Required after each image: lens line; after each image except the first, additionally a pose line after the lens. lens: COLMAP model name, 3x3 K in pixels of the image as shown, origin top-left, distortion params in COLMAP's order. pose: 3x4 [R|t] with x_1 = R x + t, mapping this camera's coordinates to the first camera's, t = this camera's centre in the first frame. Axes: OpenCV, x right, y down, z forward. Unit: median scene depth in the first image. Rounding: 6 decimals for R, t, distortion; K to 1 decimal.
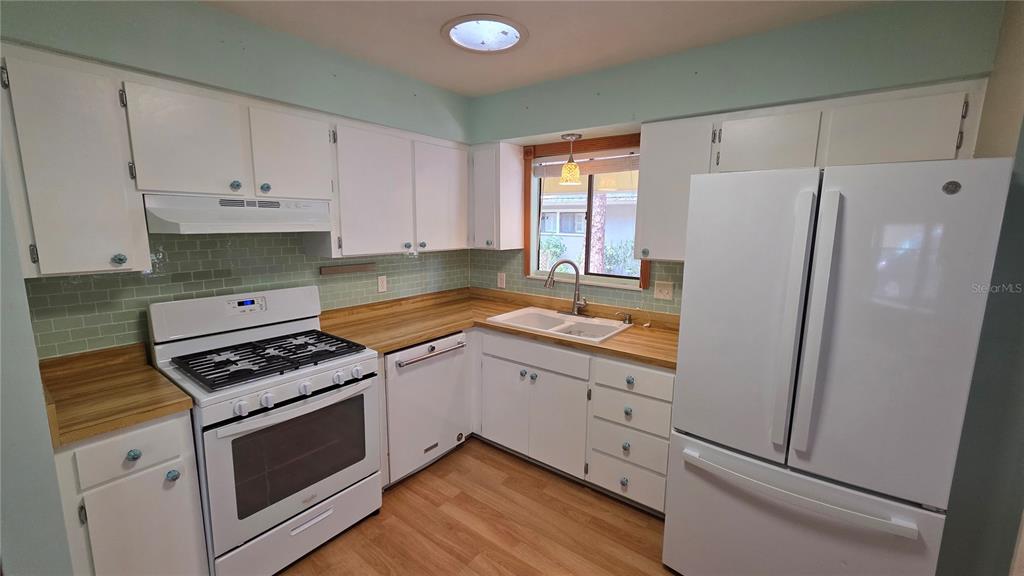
lens RADIAL K [[408.1, 0, 513.6], [0, 408.1, 283.8], [0, 0, 1]] dist [0.002414, 0.000422]
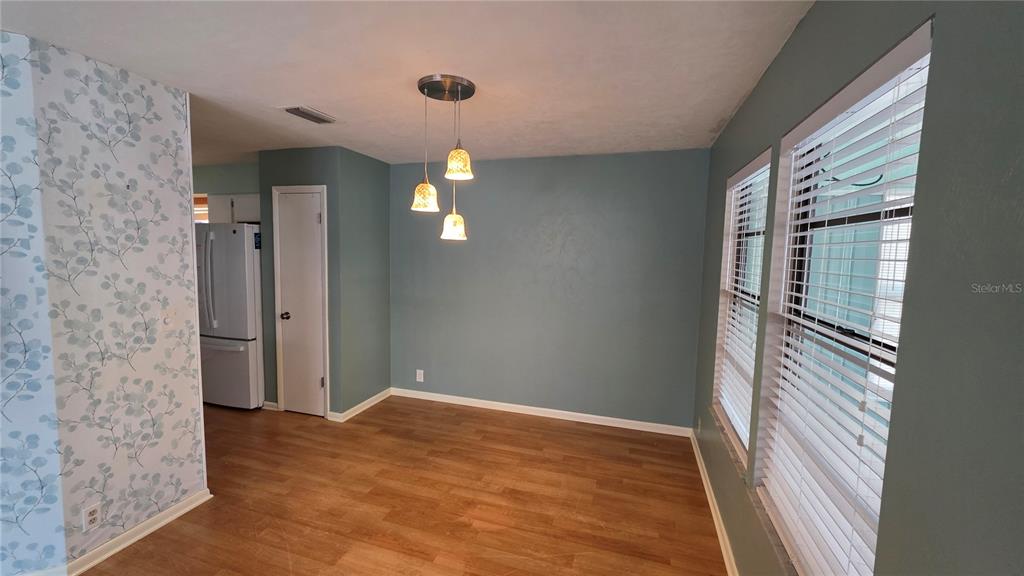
lens RADIAL K [[406.9, 0, 510.9], [0, 406.9, 284.1], [0, 0, 1]] dist [0.001595, 0.000243]
pose [[0.942197, -0.022807, 0.334282, 0.807929], [0.043355, 0.997592, -0.054136, 0.172146], [-0.332242, 0.065500, 0.940917, -1.050648]]
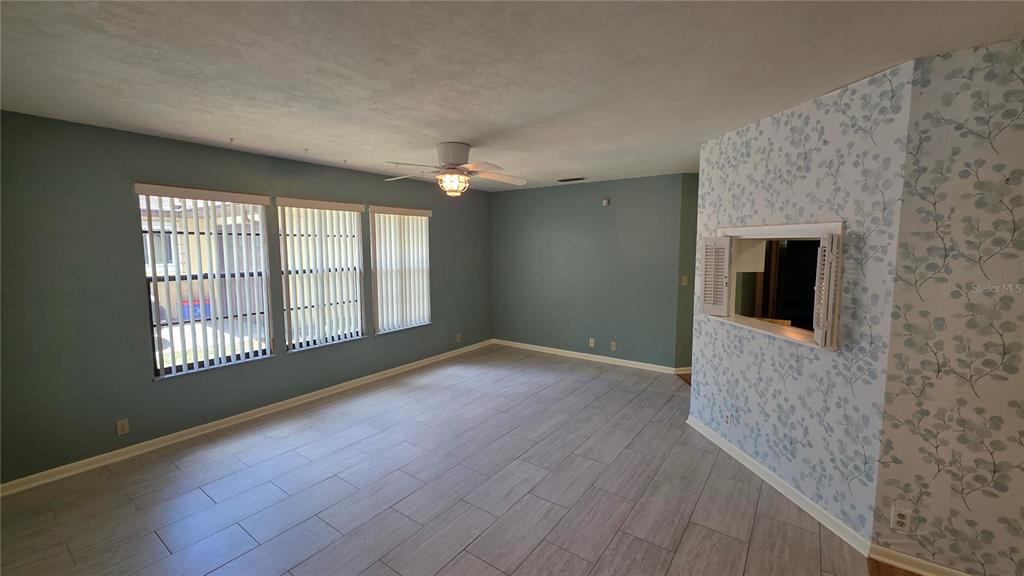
lens RADIAL K [[408.1, 0, 513.6], [0, 408.1, 283.8], [0, 0, 1]] dist [0.002414, 0.000422]
pose [[0.019368, 0.081058, -0.996521, 1.011405], [-0.150696, 0.985558, 0.077238, 0.145763], [0.988390, 0.148676, 0.031304, -0.877998]]
